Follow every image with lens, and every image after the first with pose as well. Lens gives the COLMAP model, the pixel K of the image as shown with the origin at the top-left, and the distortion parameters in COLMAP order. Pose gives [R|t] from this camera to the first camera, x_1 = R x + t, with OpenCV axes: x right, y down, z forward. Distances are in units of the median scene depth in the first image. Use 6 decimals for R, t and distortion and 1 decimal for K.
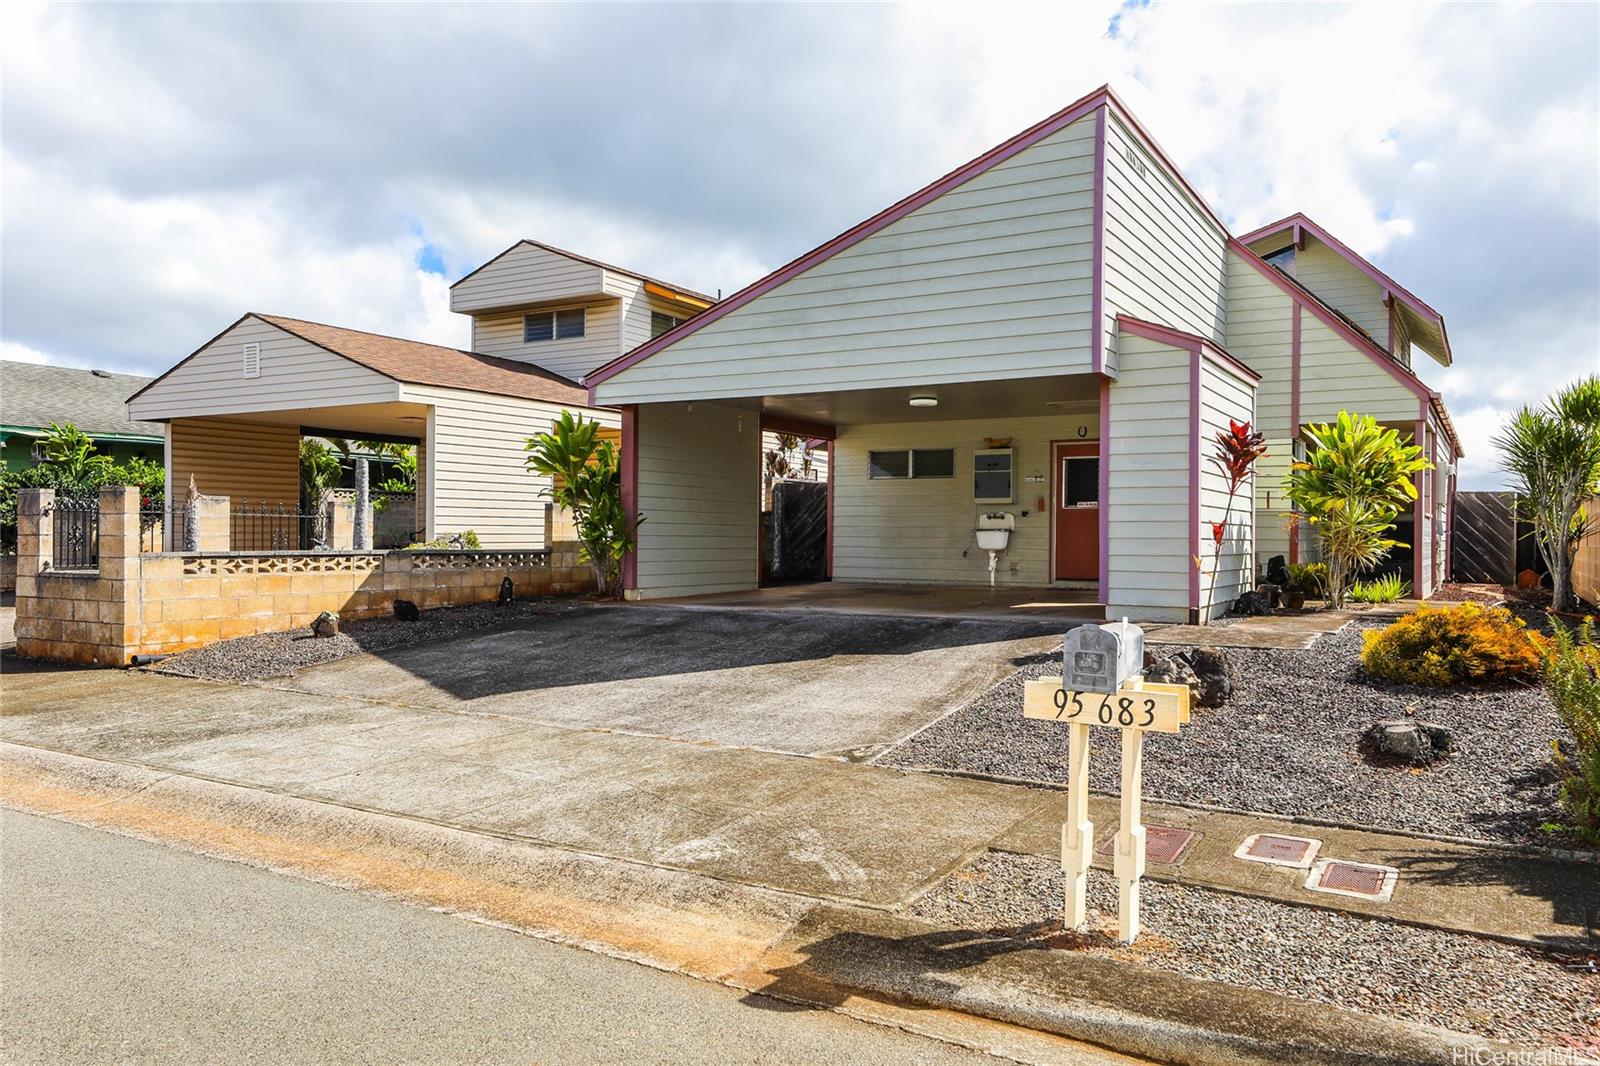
lens RADIAL K [[1221.7, 0, 800.1], [0, 1221.7, 523.0], [0, 0, 1]] dist [0.038419, -0.002434]
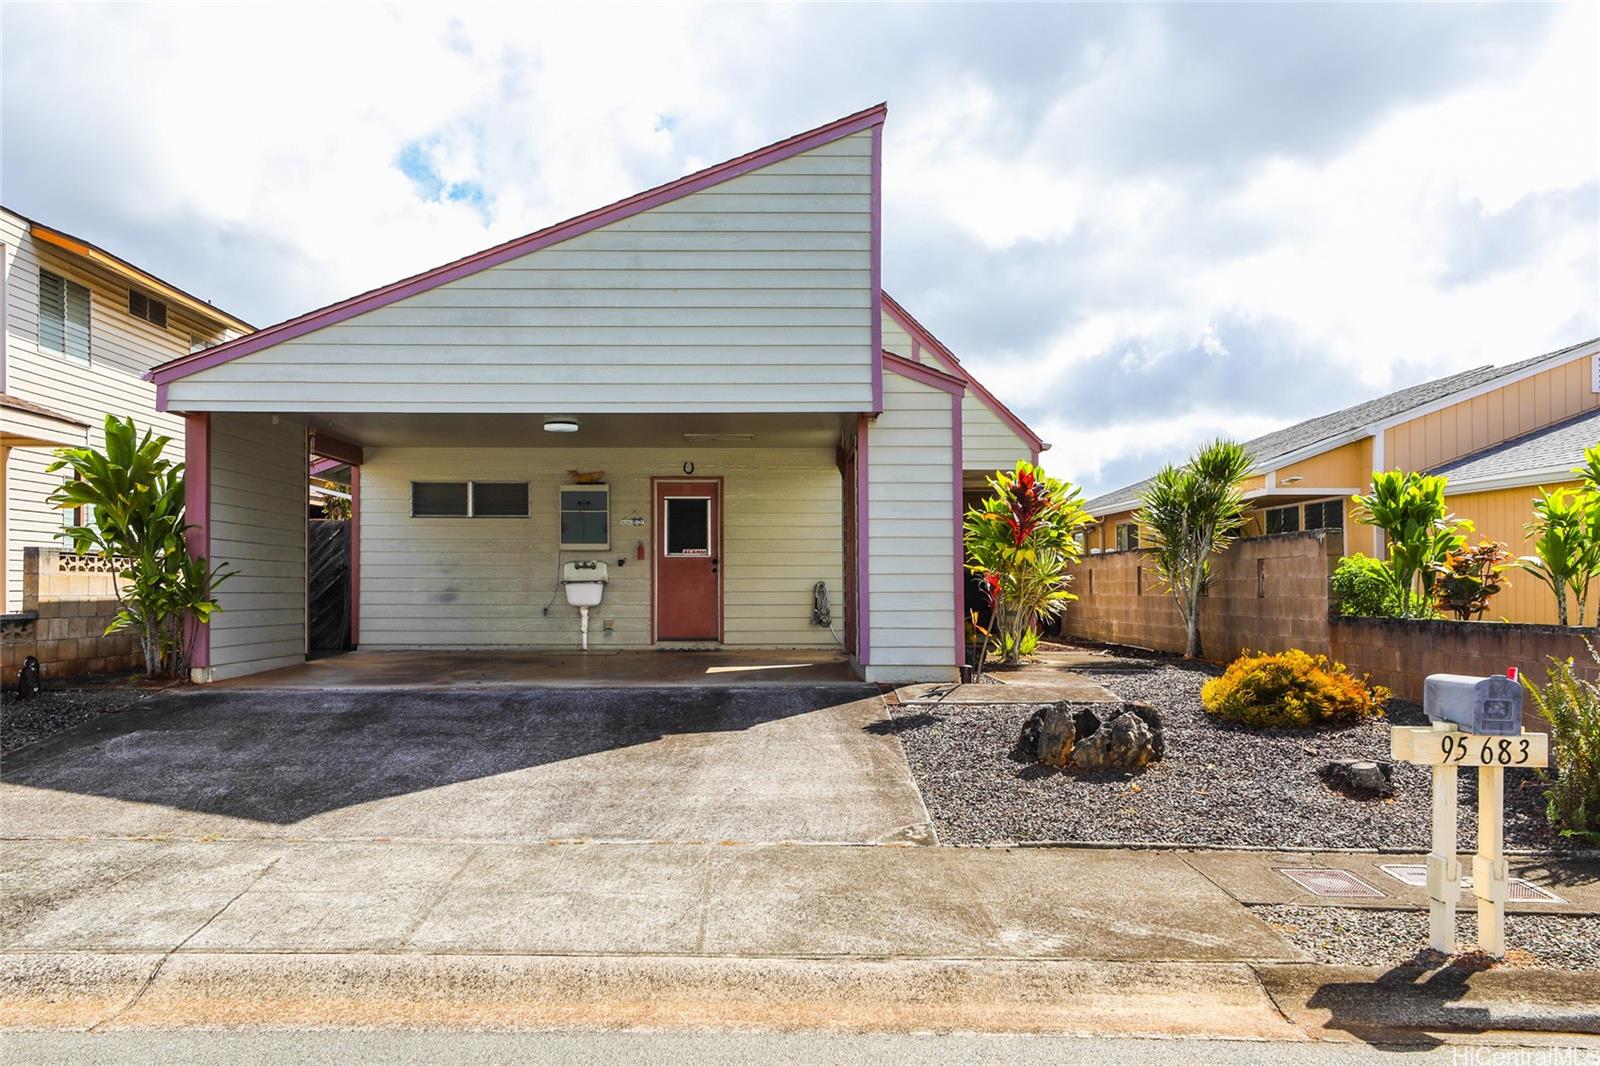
lens RADIAL K [[1553.5, 0, 799.6], [0, 1553.5, 545.5], [0, 0, 1]] dist [0.039172, 0.000000]
pose [[0.853559, 0.007642, 0.520939, -0.295748], [-0.000337, 0.999900, -0.014116, -0.004688], [-0.520995, 0.011874, 0.853477, 0.027802]]
